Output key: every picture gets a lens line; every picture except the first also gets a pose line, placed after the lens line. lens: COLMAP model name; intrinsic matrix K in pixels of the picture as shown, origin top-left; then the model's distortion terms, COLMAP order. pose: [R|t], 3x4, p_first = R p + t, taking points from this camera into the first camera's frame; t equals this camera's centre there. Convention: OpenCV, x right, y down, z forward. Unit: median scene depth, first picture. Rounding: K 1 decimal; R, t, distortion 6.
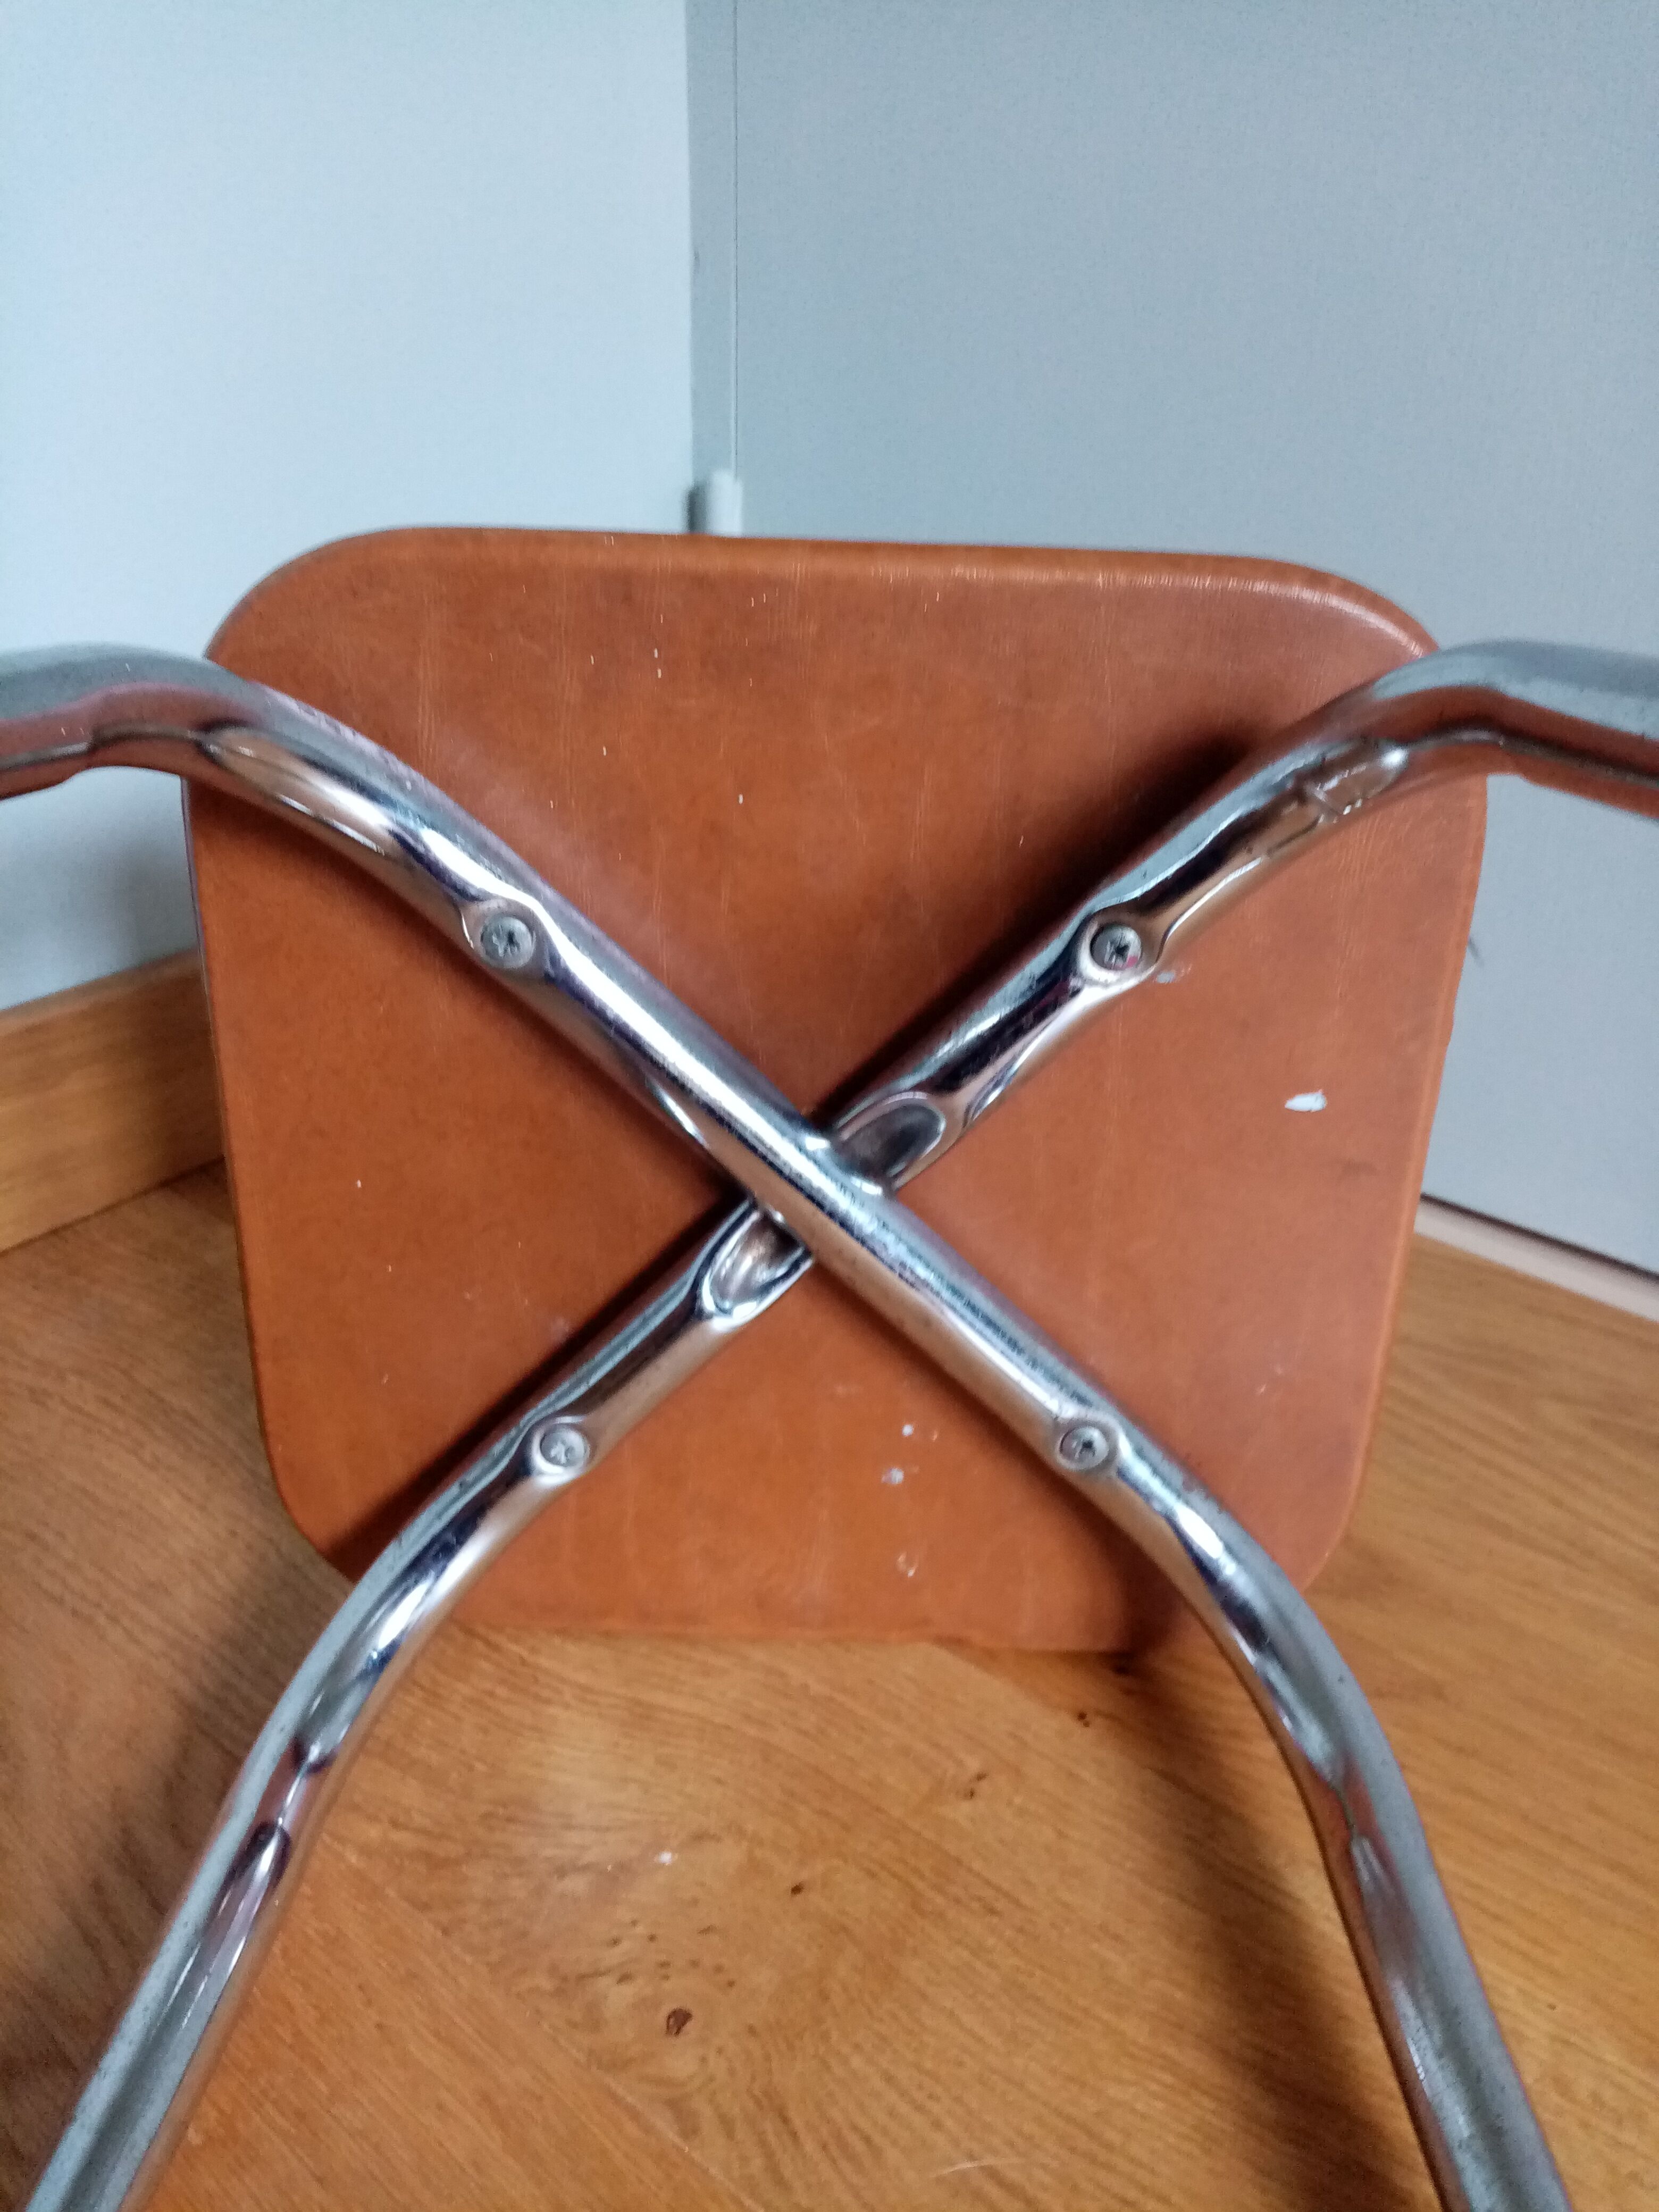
lens RADIAL K [[1800.5, 0, 828.7], [0, 1800.5, 1133.0], [0, 0, 1]] dist [0.015019, -0.008118]
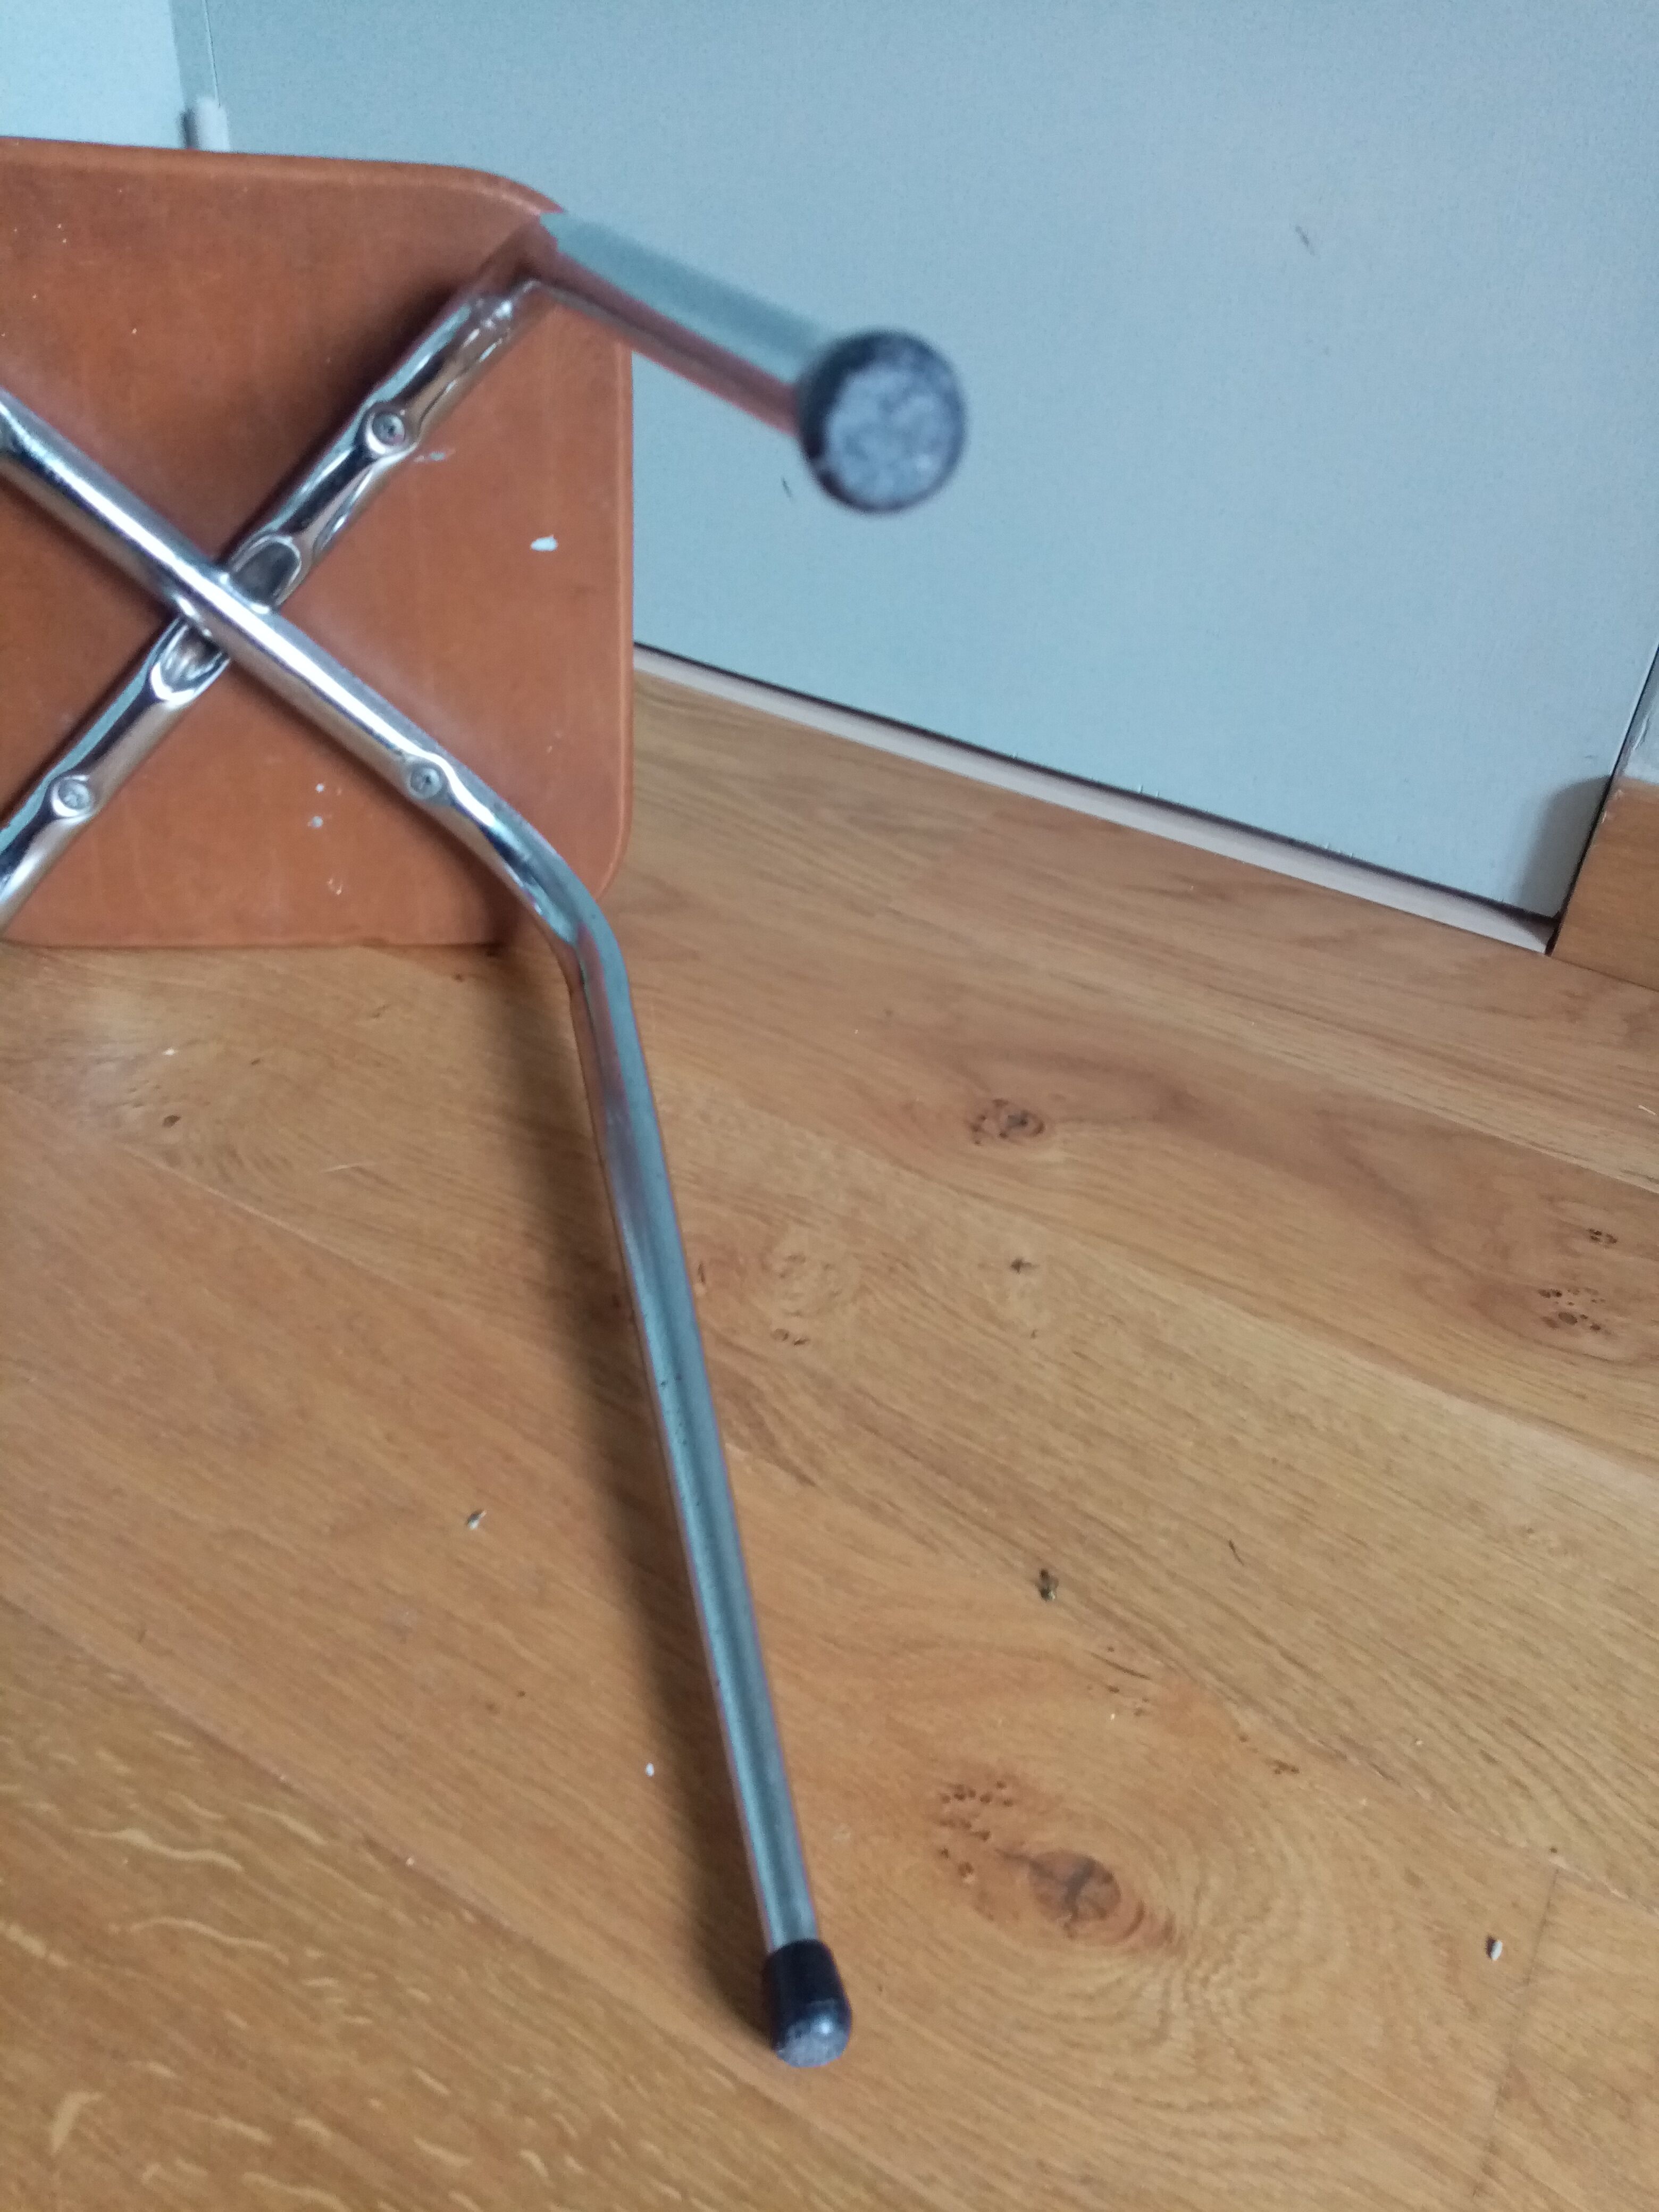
lens RADIAL K [[1751.7, 0, 829.5], [0, 1751.7, 1106.0], [0, 0, 1]] dist [0.046286, -0.057623]
pose [[0.985775, -0.064517, 0.155193, 0.234236], [0.038745, 0.985750, 0.163691, 0.217281], [-0.163542, -0.155350, 0.974228, -0.594090]]
